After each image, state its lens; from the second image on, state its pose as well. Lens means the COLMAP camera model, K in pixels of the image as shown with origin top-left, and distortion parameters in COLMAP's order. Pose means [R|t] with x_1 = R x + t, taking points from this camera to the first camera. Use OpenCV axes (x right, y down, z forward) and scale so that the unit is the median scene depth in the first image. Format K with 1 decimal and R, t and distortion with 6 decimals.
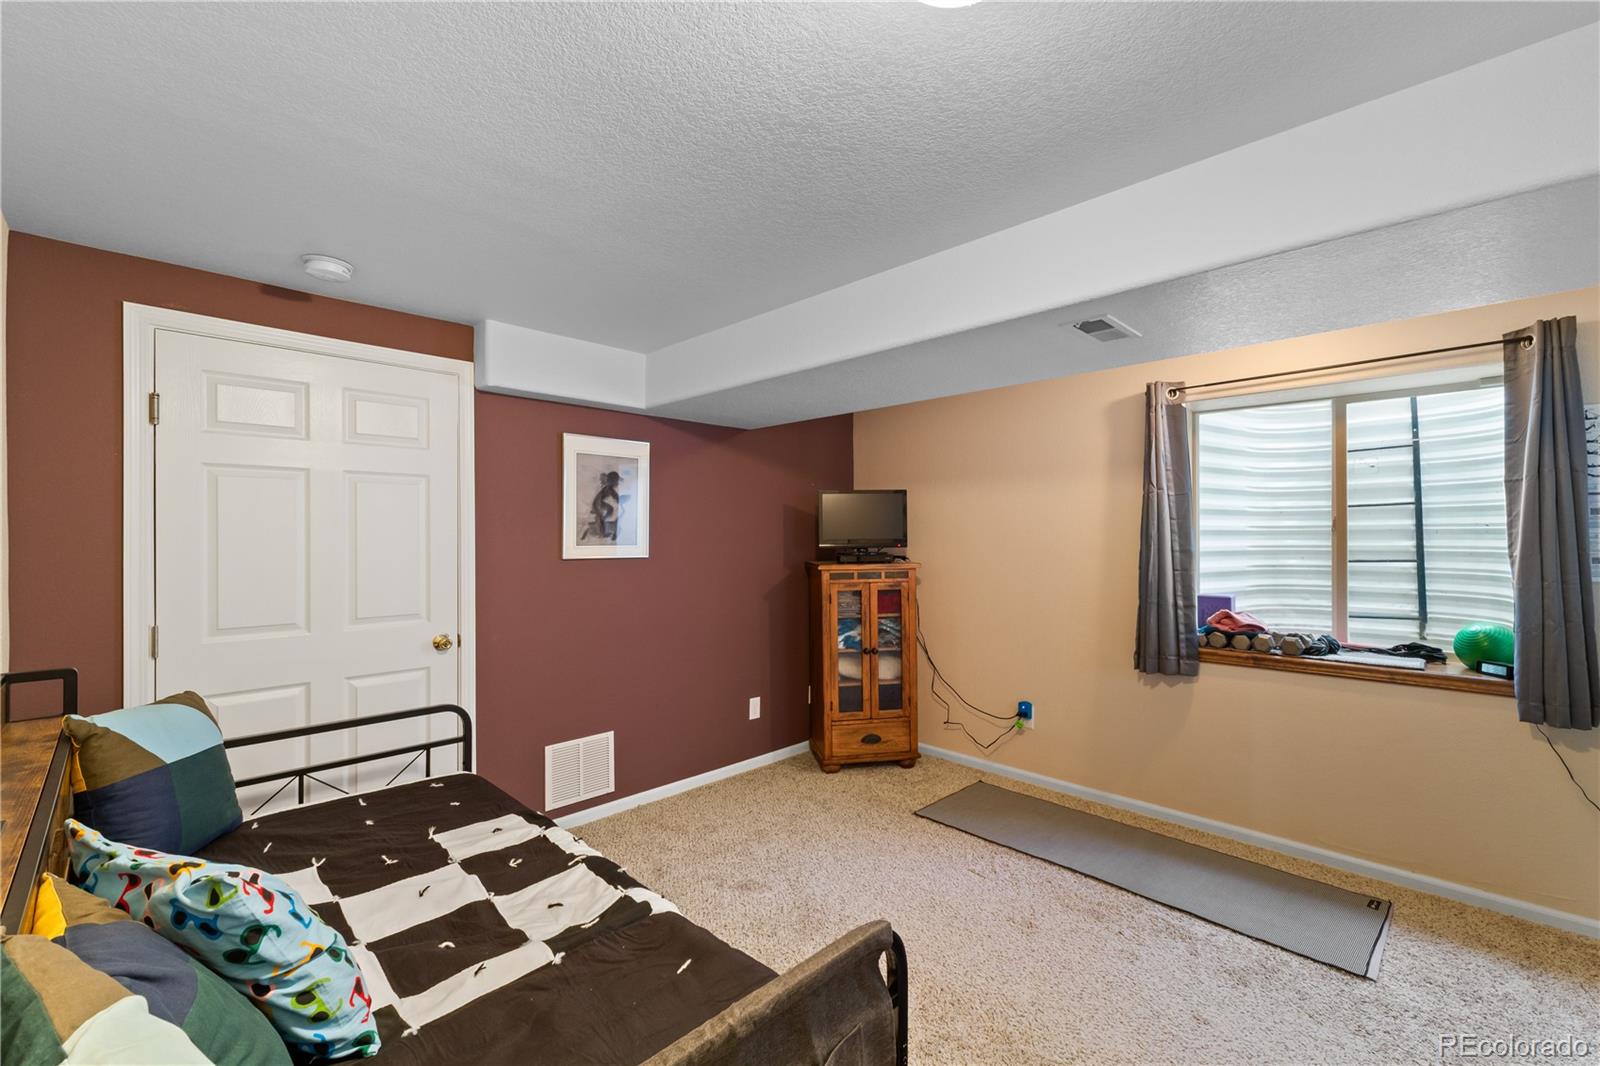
lens RADIAL K [[682.5, 0, 797.7], [0, 682.5, 539.0], [0, 0, 1]] dist [0.007532, 0.000412]
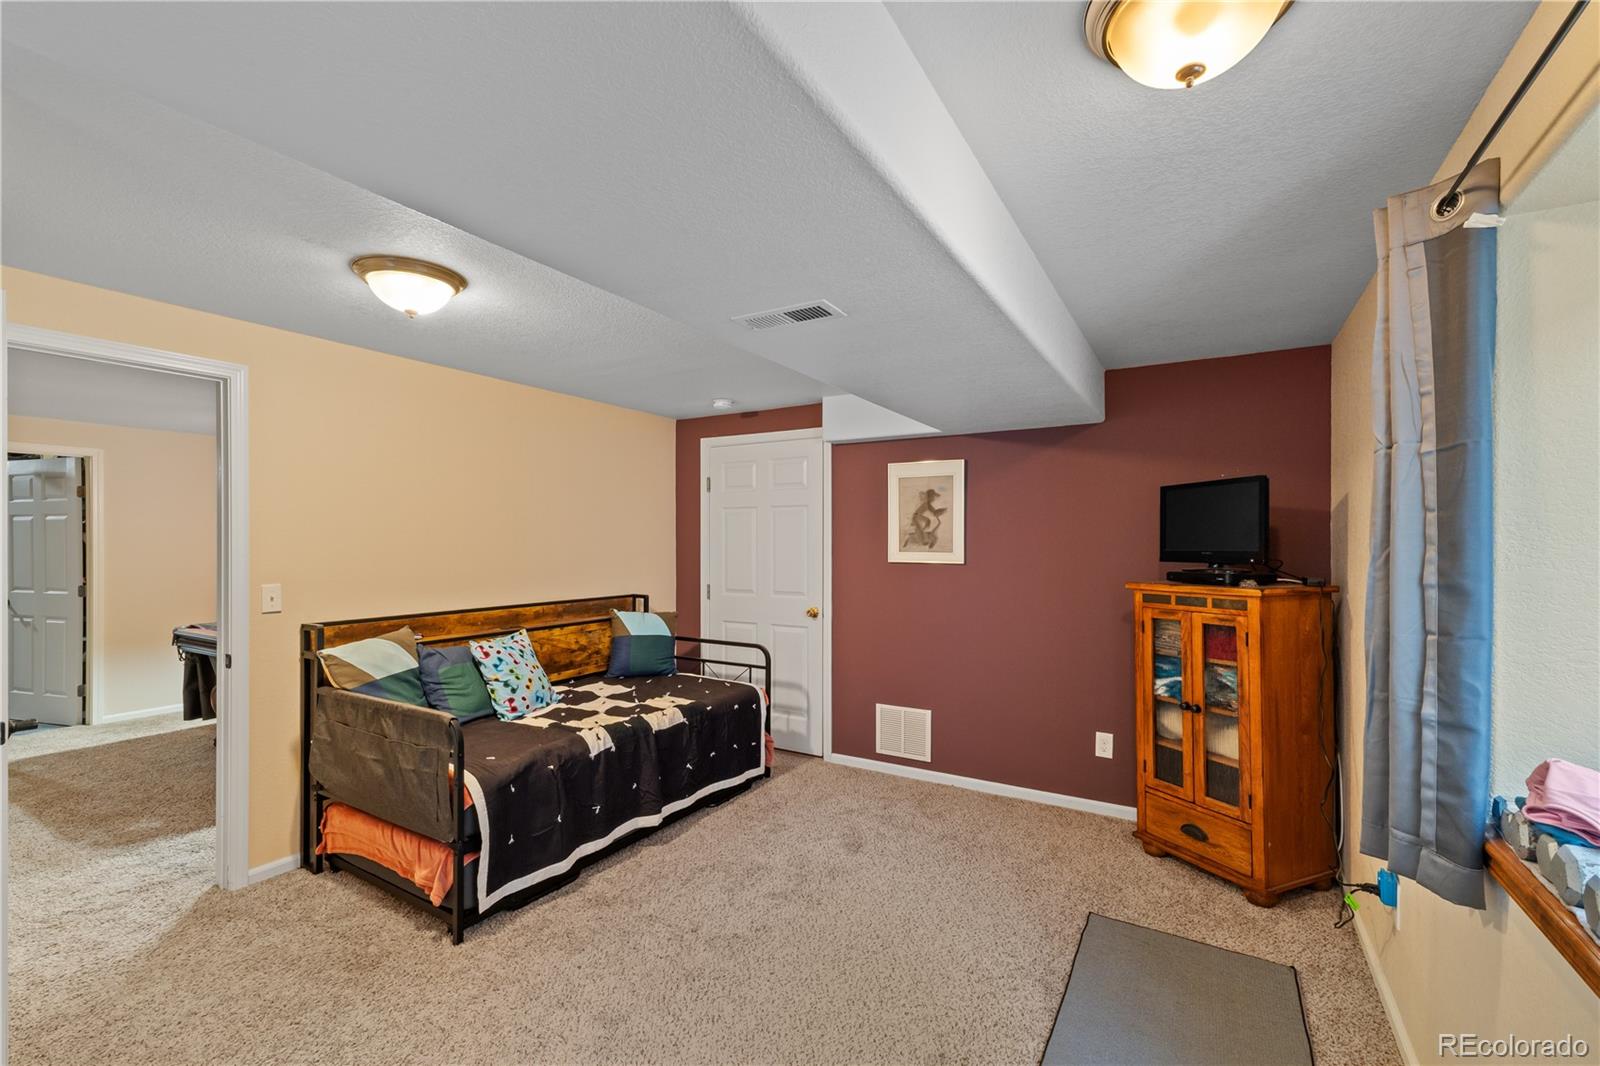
lens RADIAL K [[682.5, 0, 791.5], [0, 682.5, 542.1], [0, 0, 1]] dist [0.007532, 0.000412]
pose [[0.241058, 0.002295, -0.970508, 0.813423], [-0.008490, 0.999964, 0.000256, -0.006426], [0.970474, 0.008178, 0.241068, 0.487641]]
